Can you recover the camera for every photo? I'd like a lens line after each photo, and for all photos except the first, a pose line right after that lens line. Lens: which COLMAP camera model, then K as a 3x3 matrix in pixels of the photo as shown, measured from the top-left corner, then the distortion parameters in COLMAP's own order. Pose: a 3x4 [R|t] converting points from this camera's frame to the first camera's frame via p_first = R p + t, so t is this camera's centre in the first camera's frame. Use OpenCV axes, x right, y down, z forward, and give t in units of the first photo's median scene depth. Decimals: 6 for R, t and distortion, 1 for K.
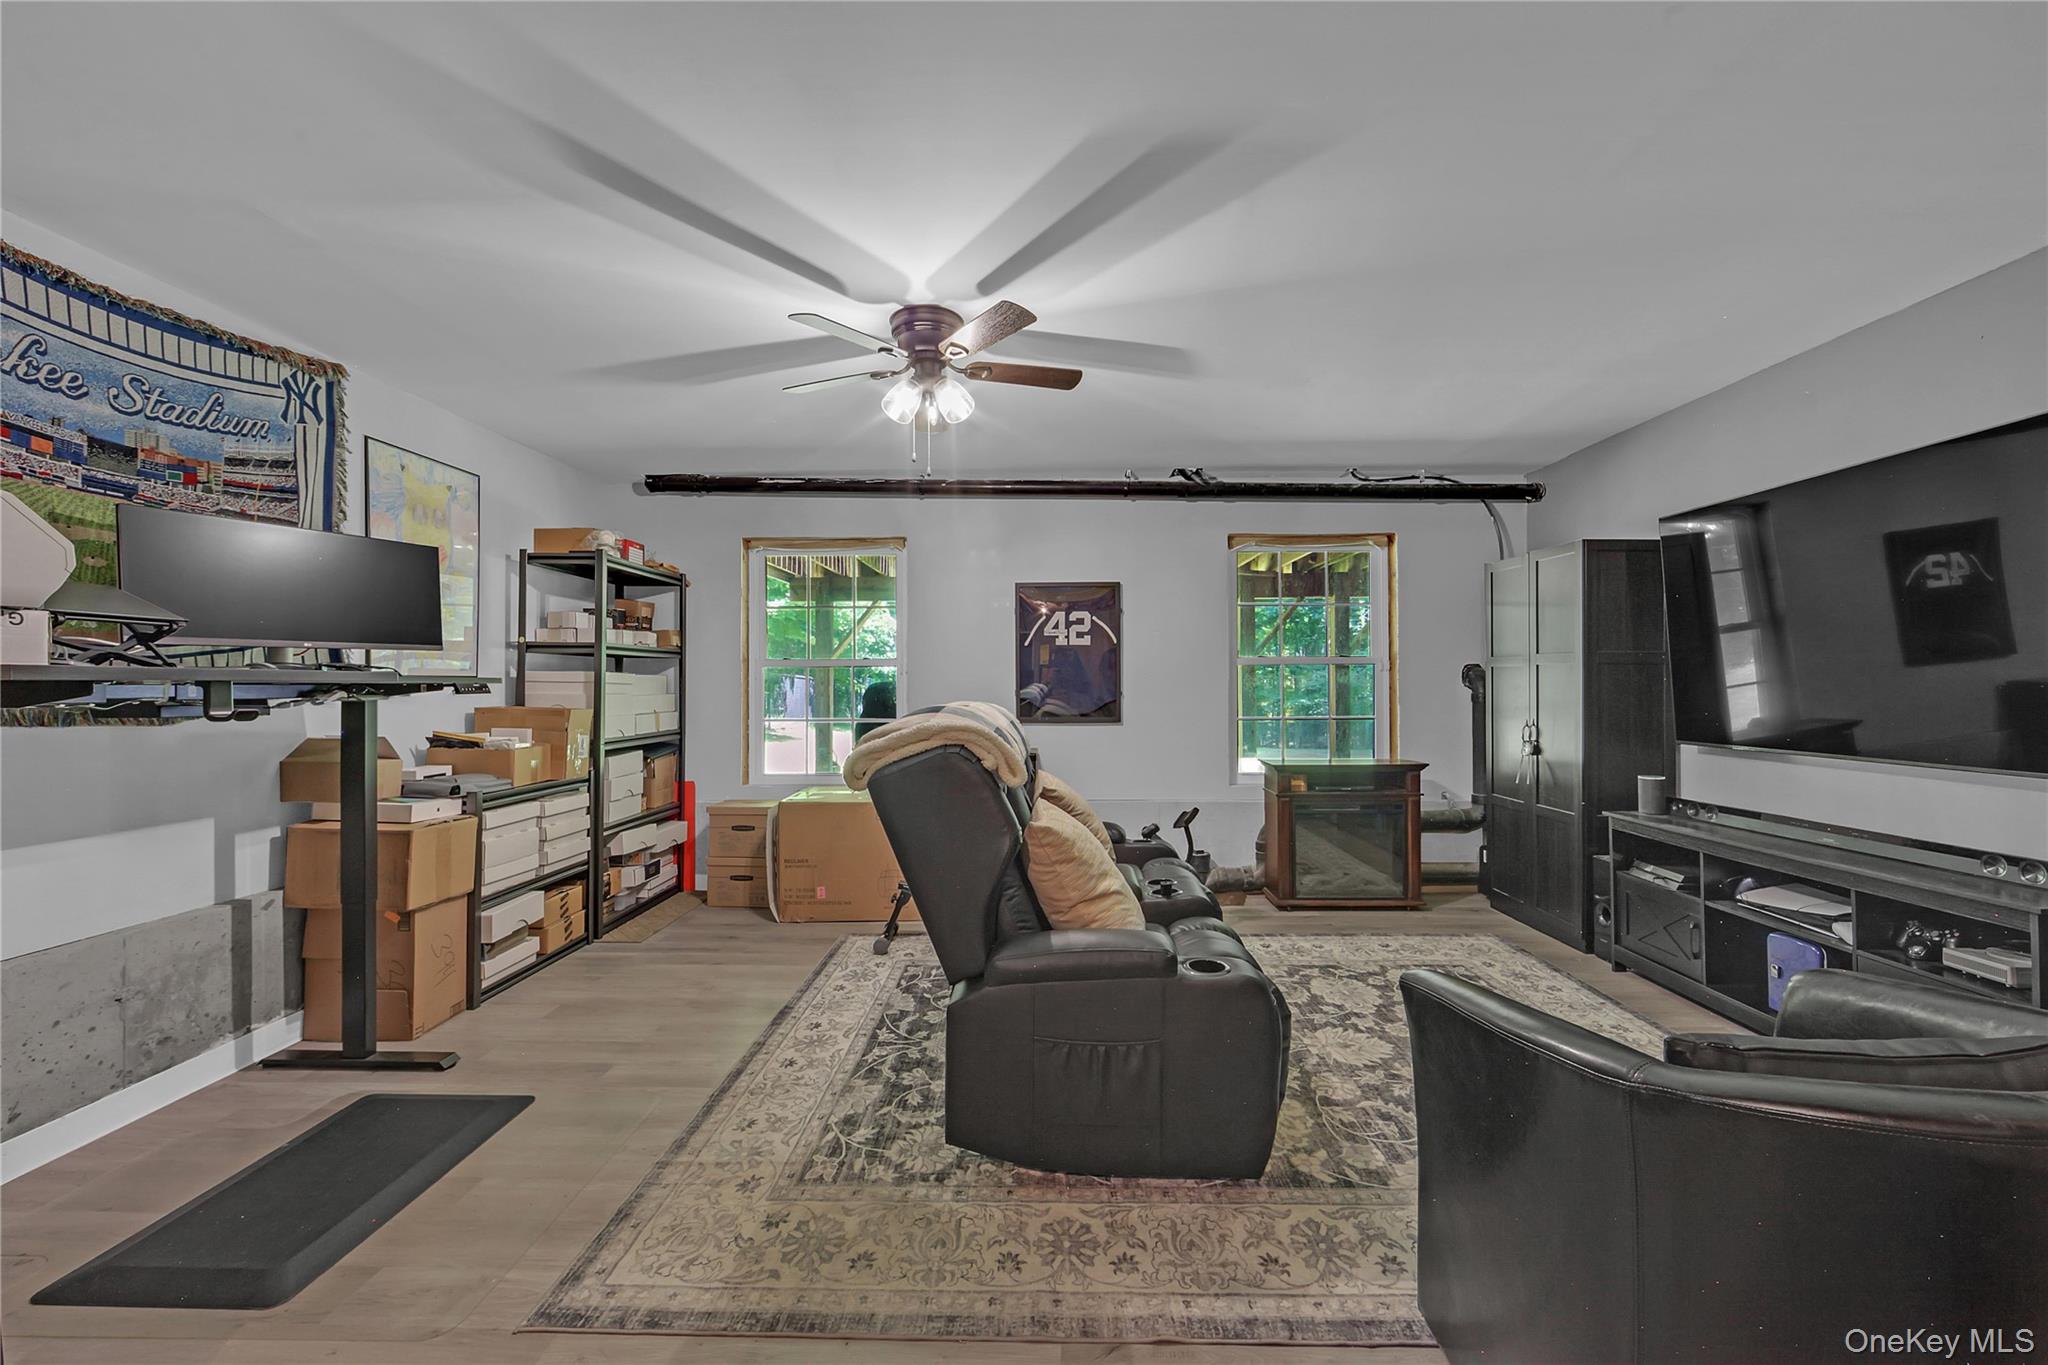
lens RADIAL K [[780.3, 0, 1032.8], [0, 780.3, 683.7], [0, 0, 1]] dist [-0.003560, -0.000116]
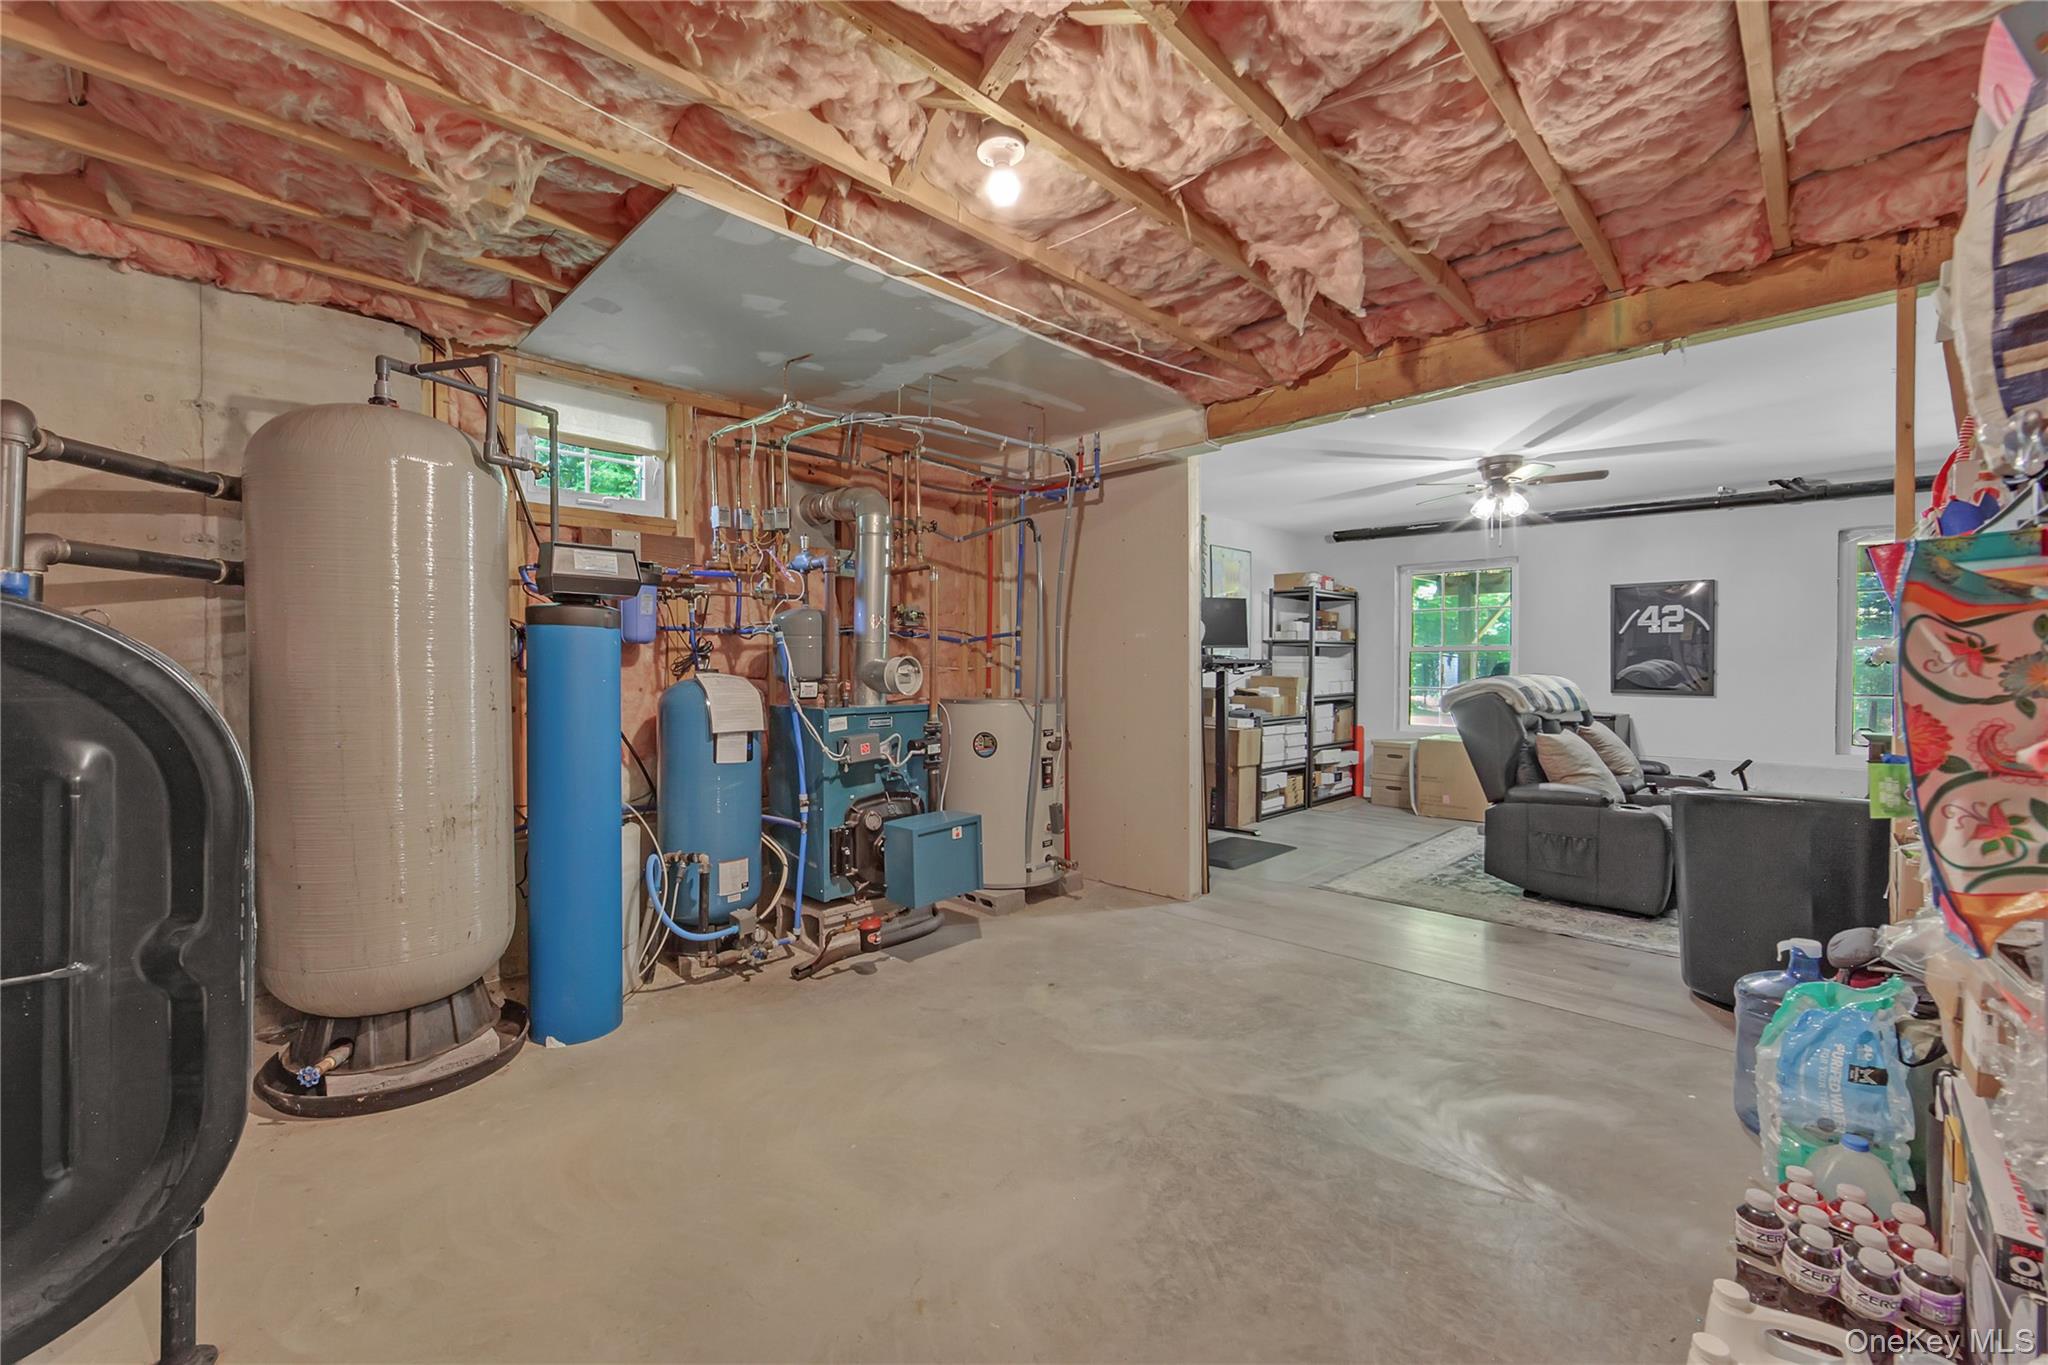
lens RADIAL K [[829.5, 0, 1038.9], [0, 829.5, 674.9], [0, 0, 1]] dist [-0.003183, -0.000099]
pose [[0.718926, 0.010735, -0.695004, 0.292612], [0.000129, 0.999879, 0.015578, -0.003143], [0.695087, -0.011290, 0.718837, -0.749675]]
